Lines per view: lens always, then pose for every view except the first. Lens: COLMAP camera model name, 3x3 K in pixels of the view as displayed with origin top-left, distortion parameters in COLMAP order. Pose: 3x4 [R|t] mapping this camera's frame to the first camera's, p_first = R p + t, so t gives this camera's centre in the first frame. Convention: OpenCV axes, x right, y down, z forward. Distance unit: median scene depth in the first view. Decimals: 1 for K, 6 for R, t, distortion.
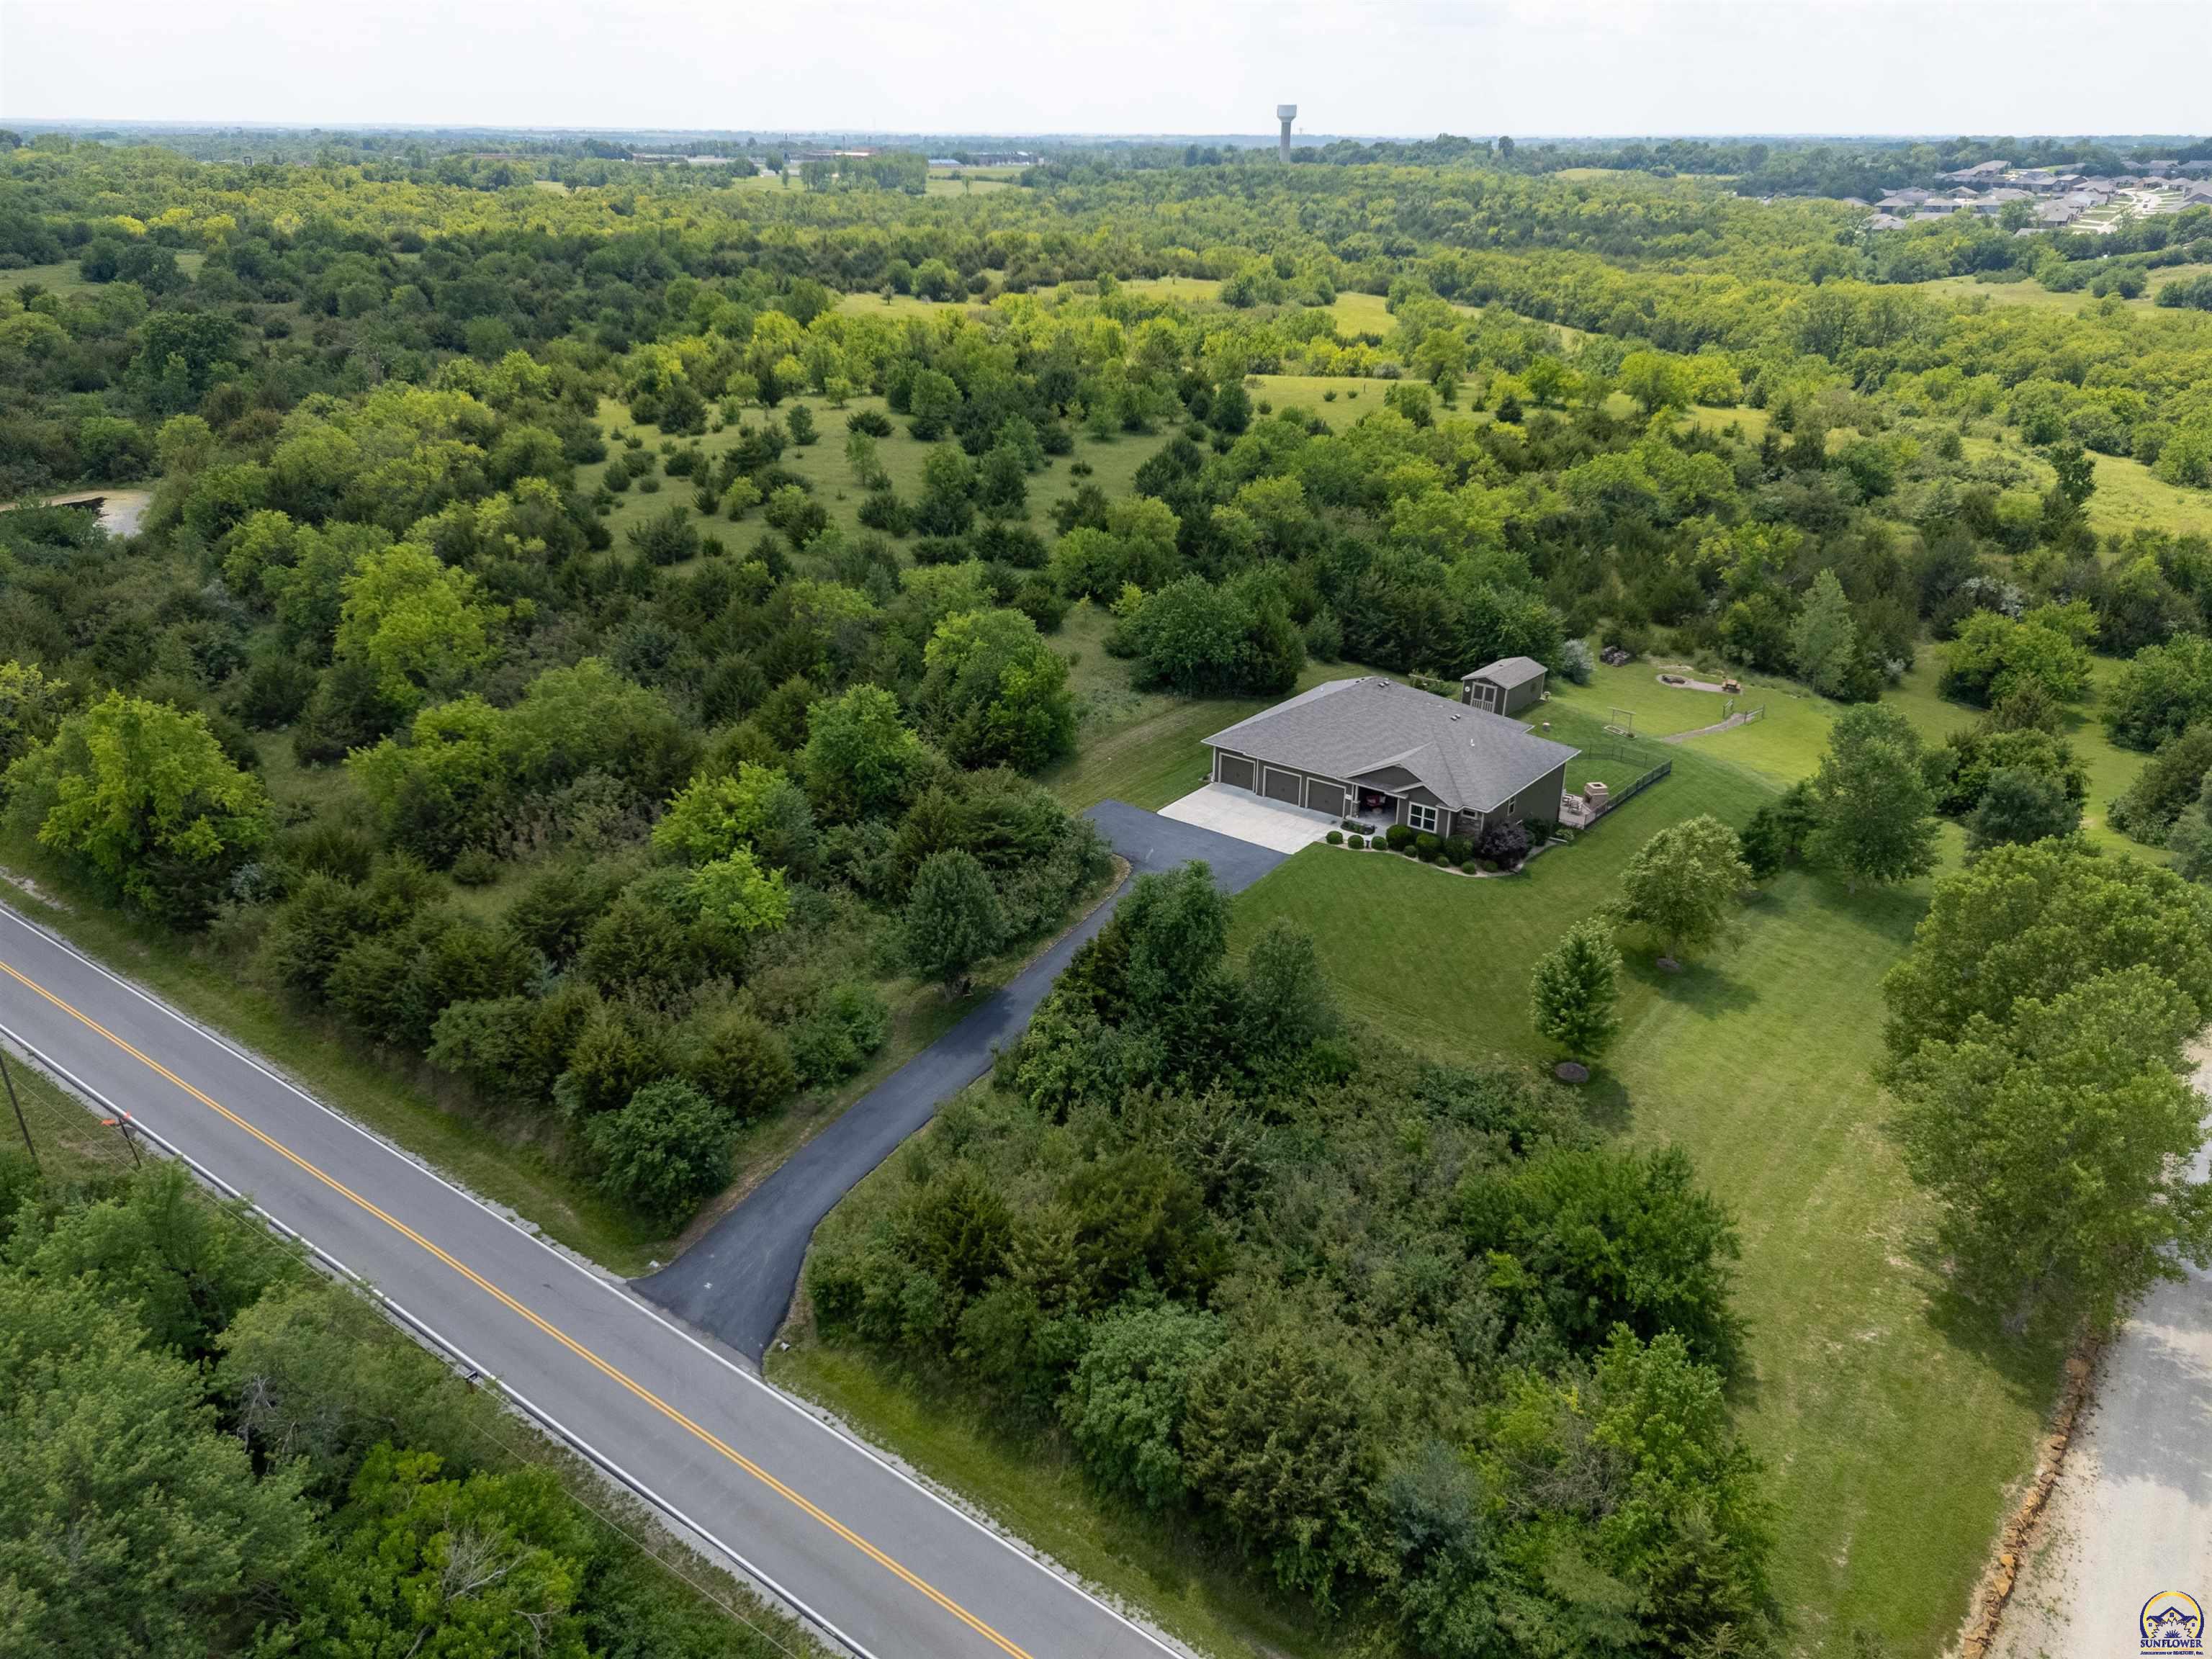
lens RADIAL K [[1636.8, 0, 1104.6], [0, 1636.8, 822.3], [0, 0, 1]] dist [0.068238, -0.057516]
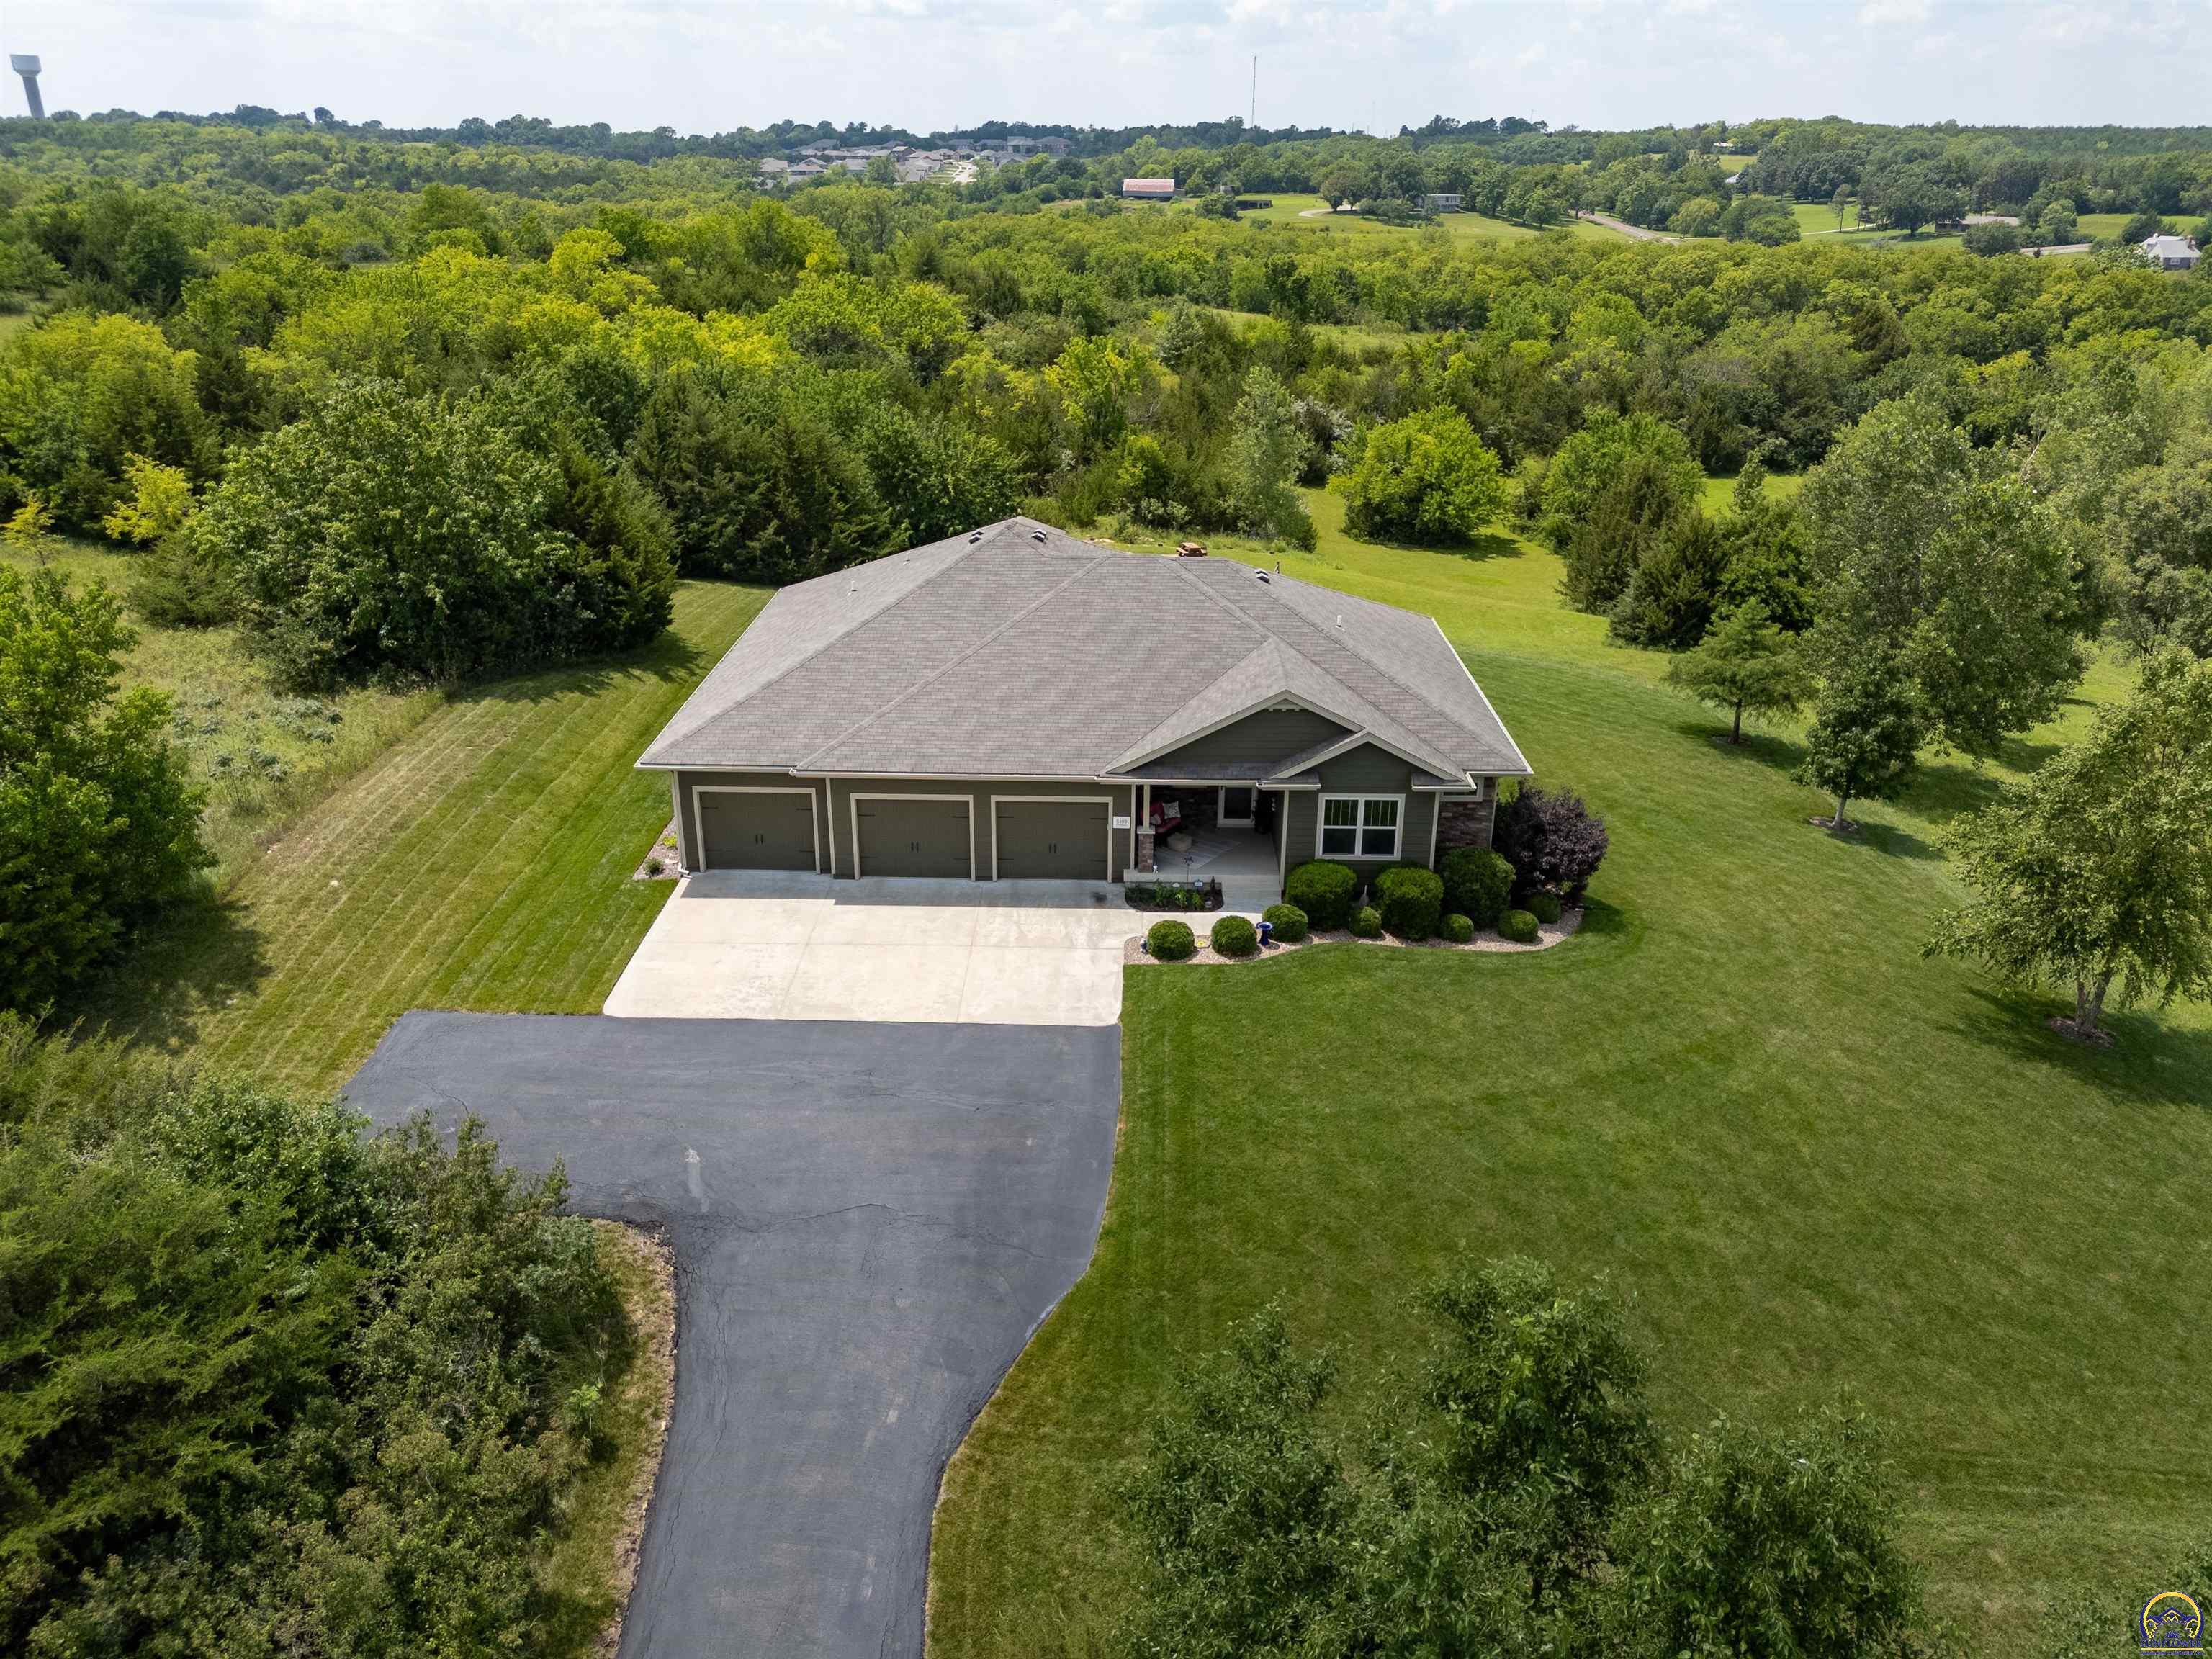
lens RADIAL K [[1625.0, 0, 1106.0], [0, 1625.0, 829.5], [0, 0, 1]] dist [0.079259, -0.065410]
pose [[0.800723, -0.229477, 0.553339, -0.028528], [0.228747, 0.970849, 0.071609, -0.021101], [-0.553641, 0.069235, 0.829873, 0.358394]]
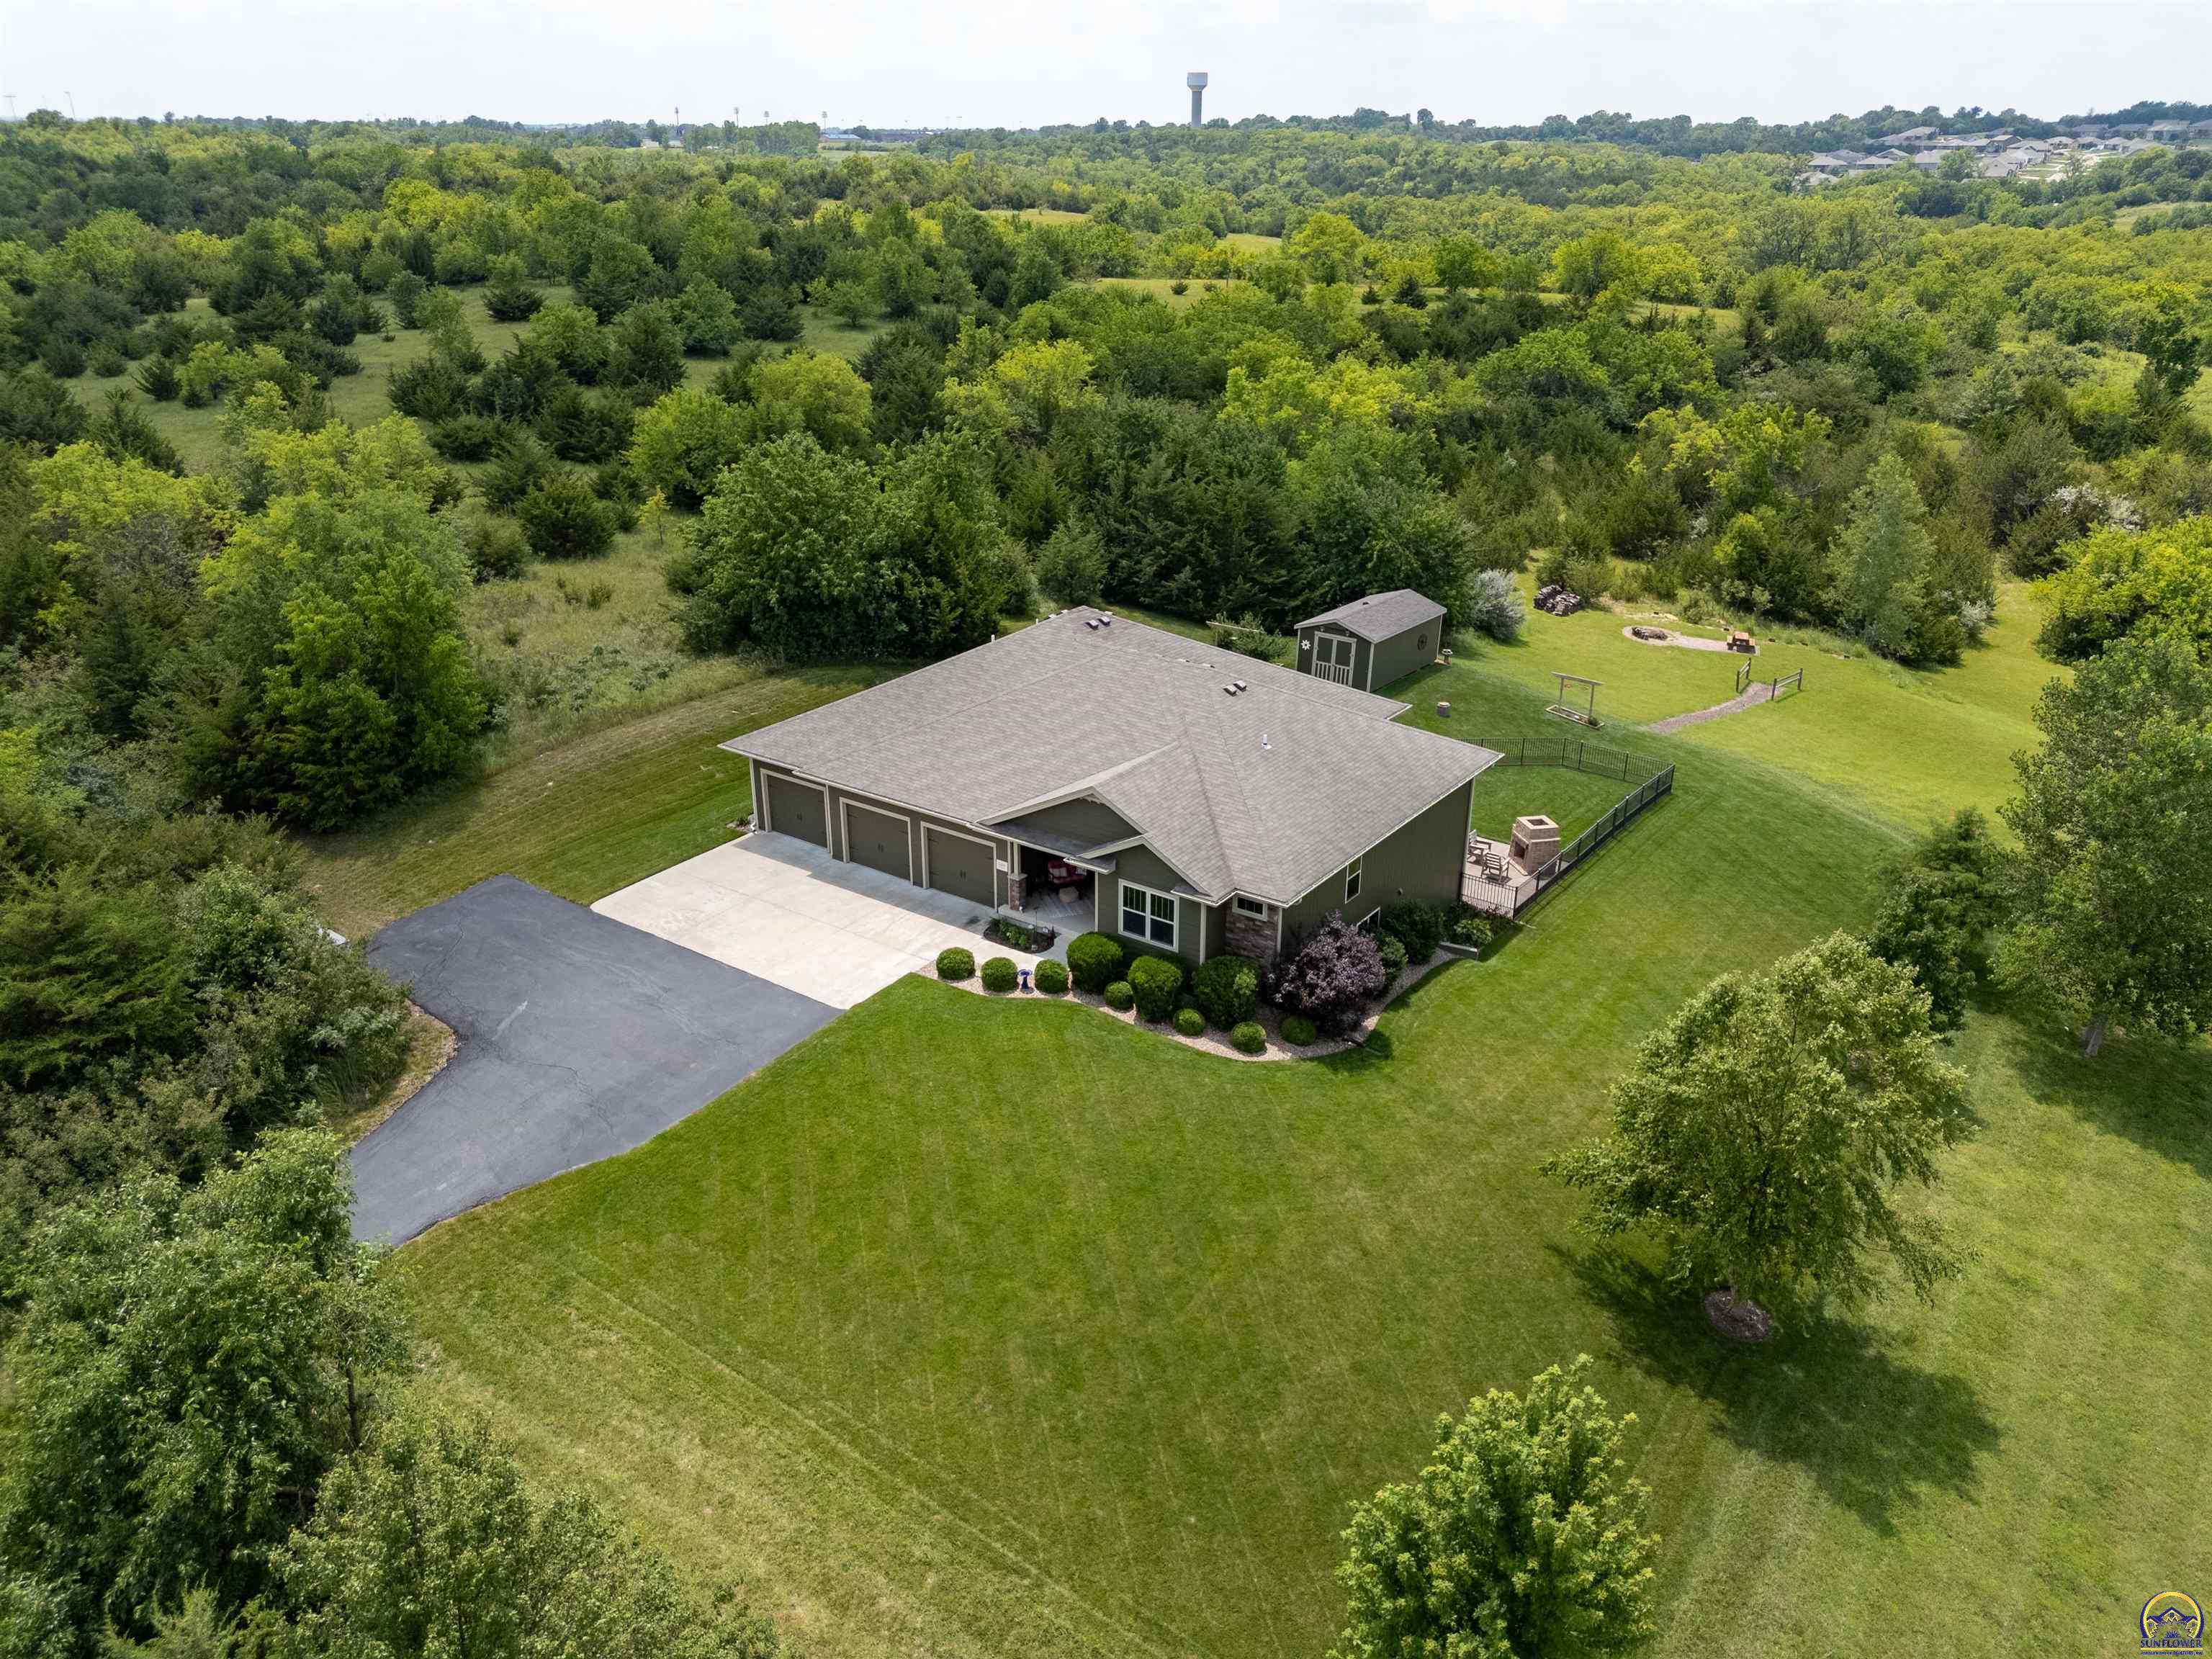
lens RADIAL K [[1631.3, 0, 1107.5], [0, 1631.3, 821.3], [0, 0, 1]] dist [0.077028, -0.061854]
pose [[0.999078, -0.018799, 0.038589, 0.082866], [0.018746, 0.999823, 0.001719, -0.014453], [-0.038614, -0.000994, 0.999254, 0.281611]]
